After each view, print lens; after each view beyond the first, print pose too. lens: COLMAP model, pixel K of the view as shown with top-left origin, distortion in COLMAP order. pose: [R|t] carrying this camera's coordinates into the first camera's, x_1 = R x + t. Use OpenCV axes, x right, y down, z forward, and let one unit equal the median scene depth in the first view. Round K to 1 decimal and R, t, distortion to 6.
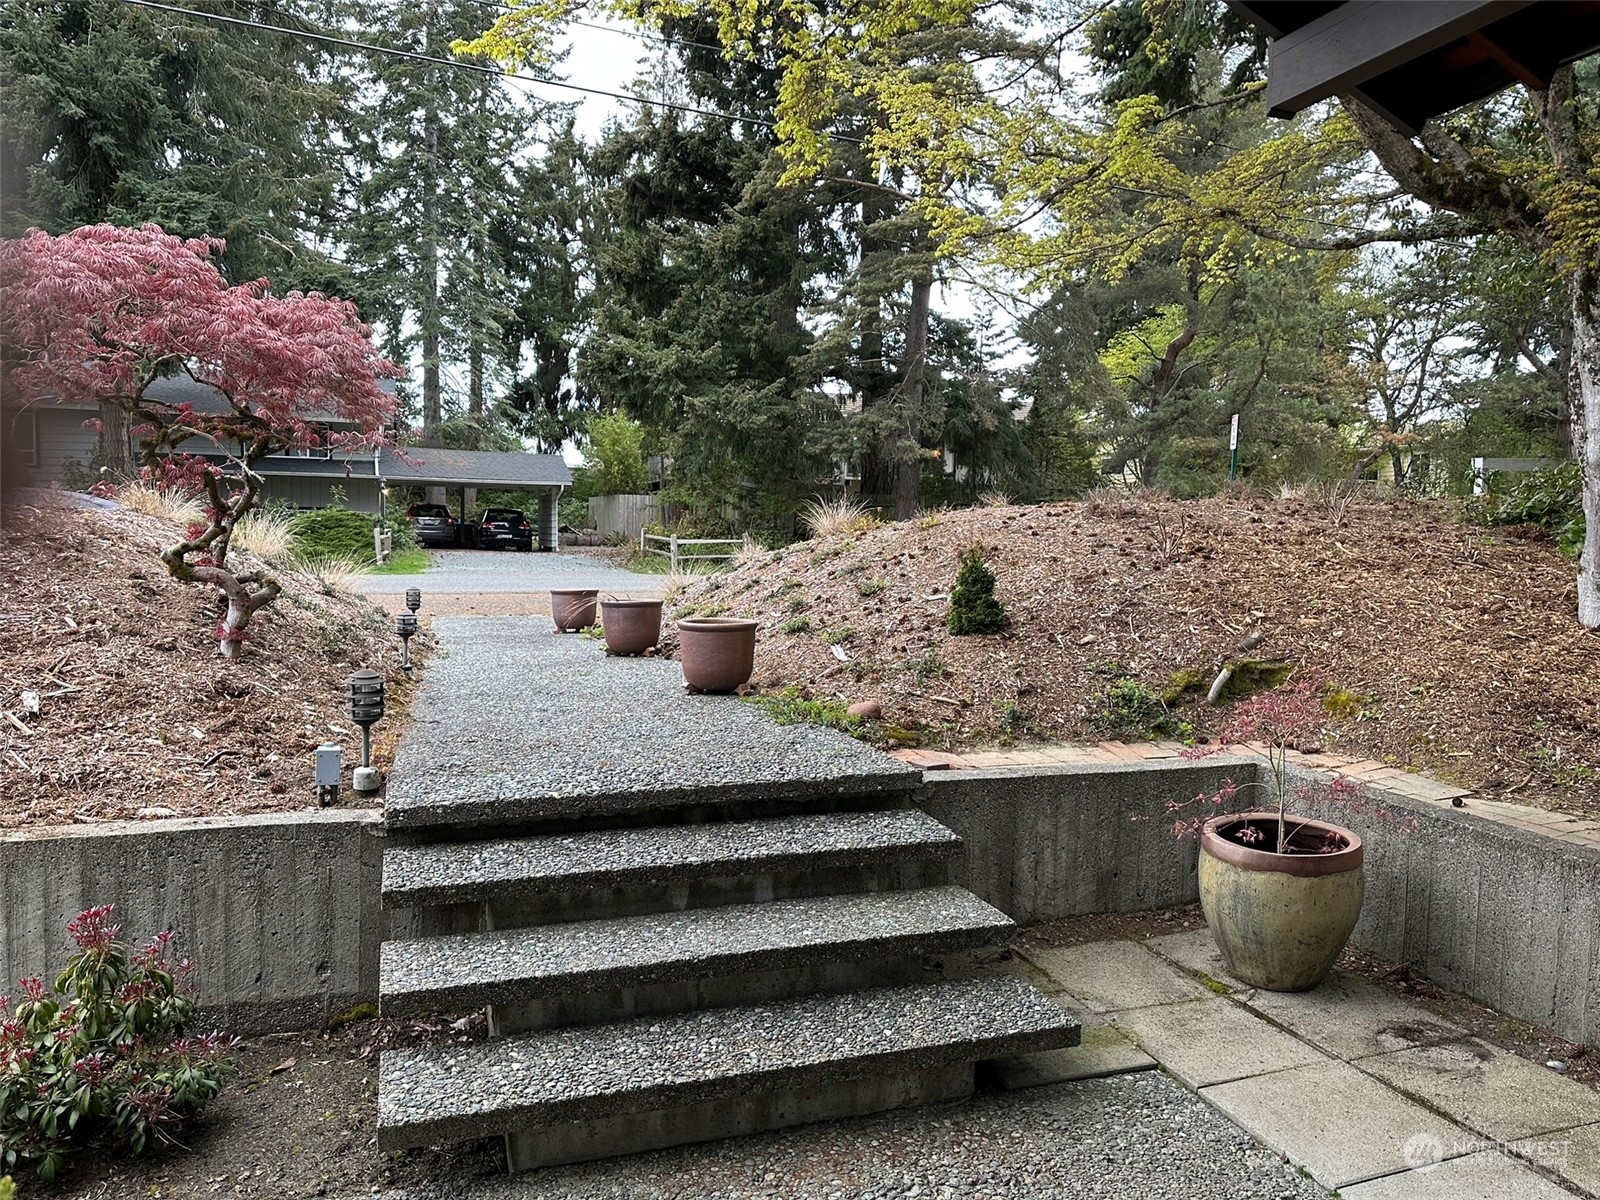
lens RADIAL K [[1129.9, 0, 790.4], [0, 1129.9, 599.9], [0, 0, 1]] dist [0.021624, -0.017805]
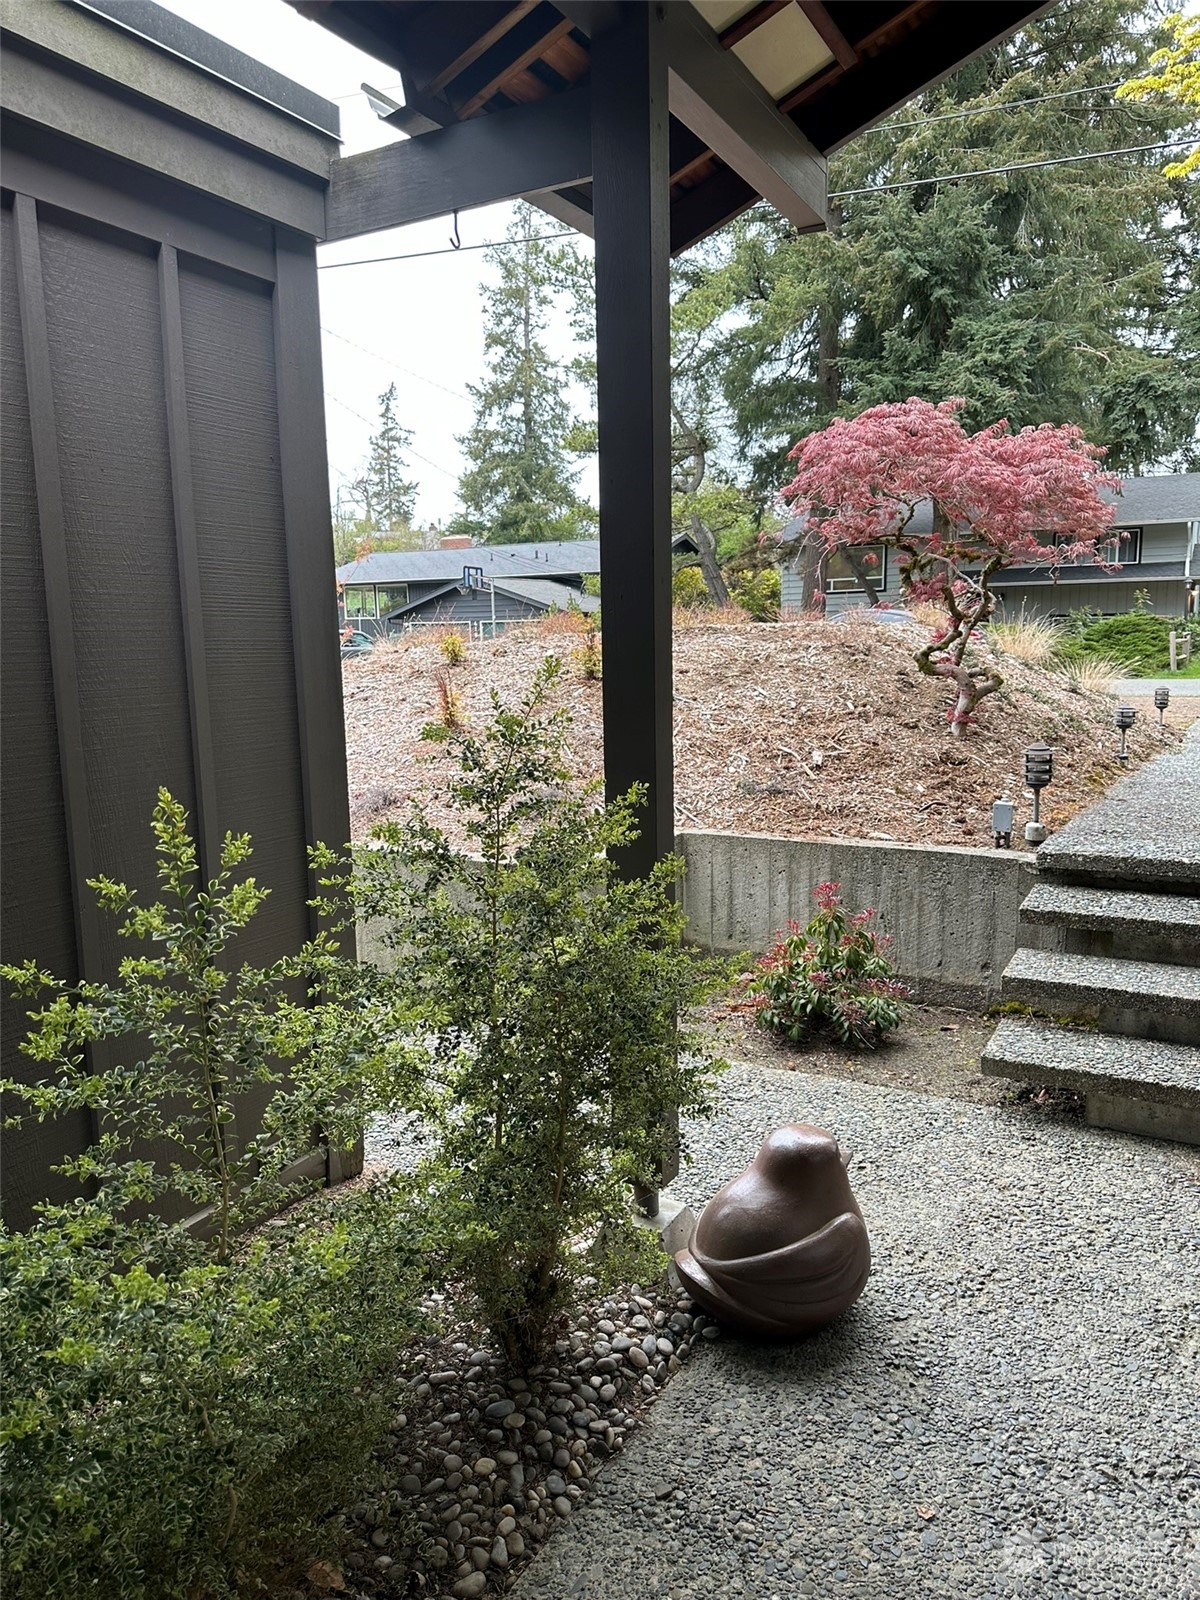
lens RADIAL K [[1129.9, 0, 600.0], [0, 1129.9, 800.0], [0, 0, 1]] dist [0.021624, -0.017805]
pose [[0.671517, 0.072586, -0.737425, 0.183570], [-0.013313, 0.996212, 0.085936, 0.020097], [0.740870, -0.047890, 0.669939, -0.150560]]
